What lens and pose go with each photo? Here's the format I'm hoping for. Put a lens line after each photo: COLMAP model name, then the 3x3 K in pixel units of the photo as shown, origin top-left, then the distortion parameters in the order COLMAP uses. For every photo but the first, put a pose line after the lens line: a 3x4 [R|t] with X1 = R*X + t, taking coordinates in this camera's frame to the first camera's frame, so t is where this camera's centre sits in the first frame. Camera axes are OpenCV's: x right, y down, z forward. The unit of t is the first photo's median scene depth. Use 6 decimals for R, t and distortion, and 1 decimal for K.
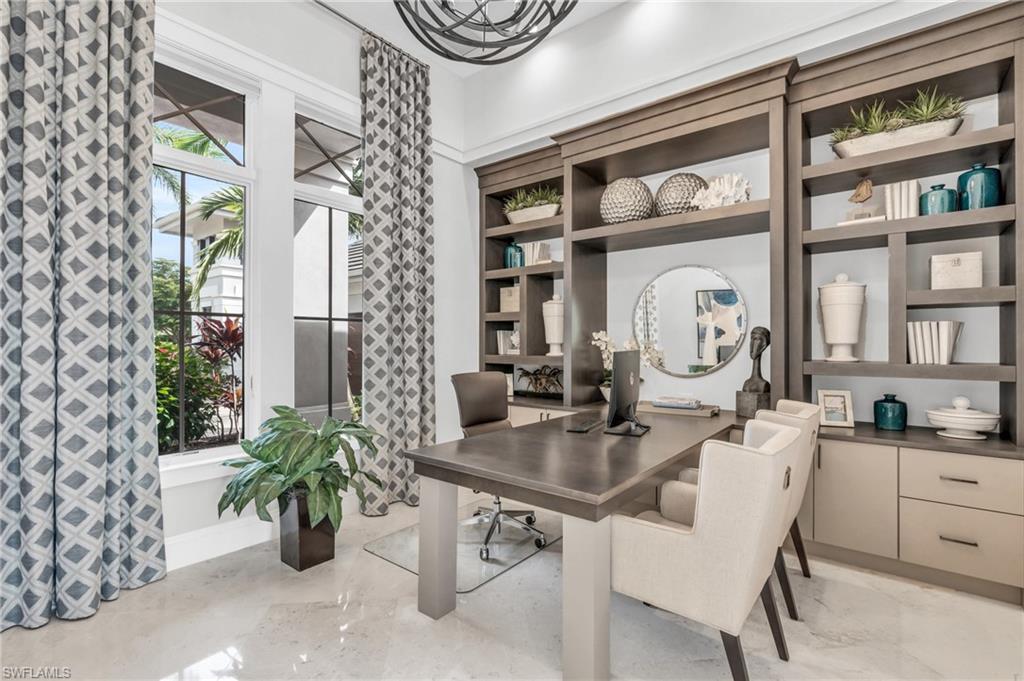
lens RADIAL K [[467.3, 0, 509.2], [0, 467.3, 342.4], [0, 0, 1]] dist [-0.005801, 0.001867]
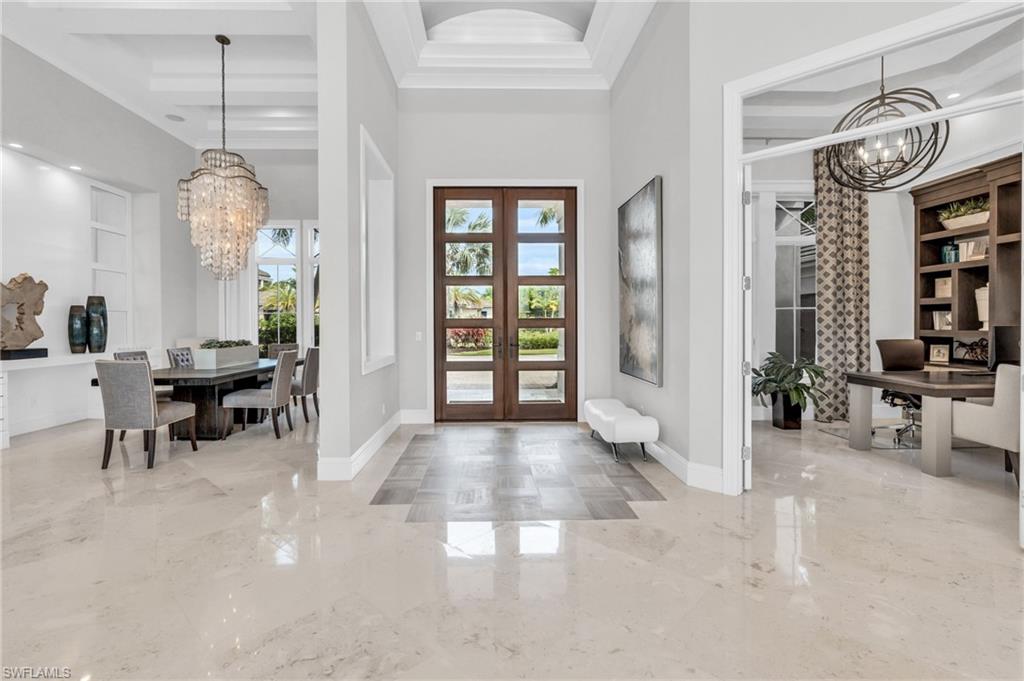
lens RADIAL K [[467.3, 0, 507.7], [0, 467.3, 327.1], [0, 0, 1]] dist [-0.005801, 0.001867]
pose [[0.640844, 0.002741, -0.767666, 0.251179], [0.008196, 0.999912, 0.010413, -0.005826], [0.767627, -0.012965, 0.640765, -0.881932]]
